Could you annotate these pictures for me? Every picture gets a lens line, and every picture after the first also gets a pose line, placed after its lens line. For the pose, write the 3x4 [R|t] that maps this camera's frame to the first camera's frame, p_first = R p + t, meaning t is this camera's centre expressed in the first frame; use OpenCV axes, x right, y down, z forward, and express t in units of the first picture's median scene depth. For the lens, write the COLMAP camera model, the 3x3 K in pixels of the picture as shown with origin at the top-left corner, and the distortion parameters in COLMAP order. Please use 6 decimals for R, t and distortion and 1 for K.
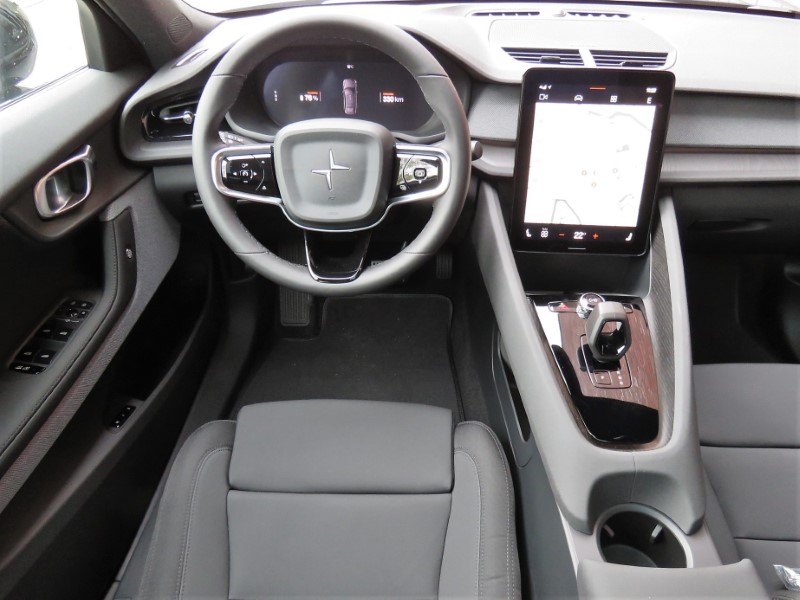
lens RADIAL K [[522.7, 0, 399.7], [0, 522.7, 303.0], [0, 0, 1]] dist [-0.000606, -0.006437]
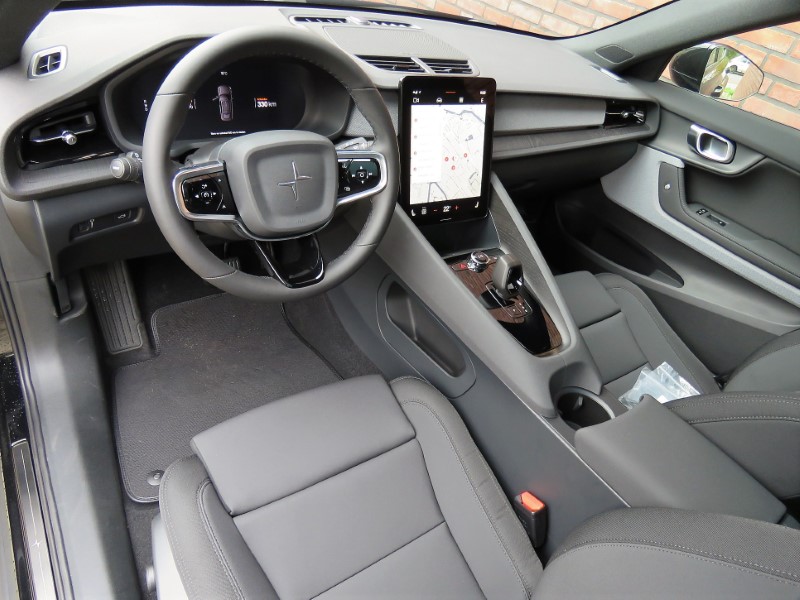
lens RADIAL K [[494.7, 0, 399.7], [0, 494.7, 295.9], [0, 0, 1]] dist [-0.002071, -0.000697]
pose [[0.838970, -0.228293, 0.493975, -0.425383], [0.208514, 0.973327, 0.095687, -0.068890], [-0.502644, 0.022722, 0.864195, 0.034592]]
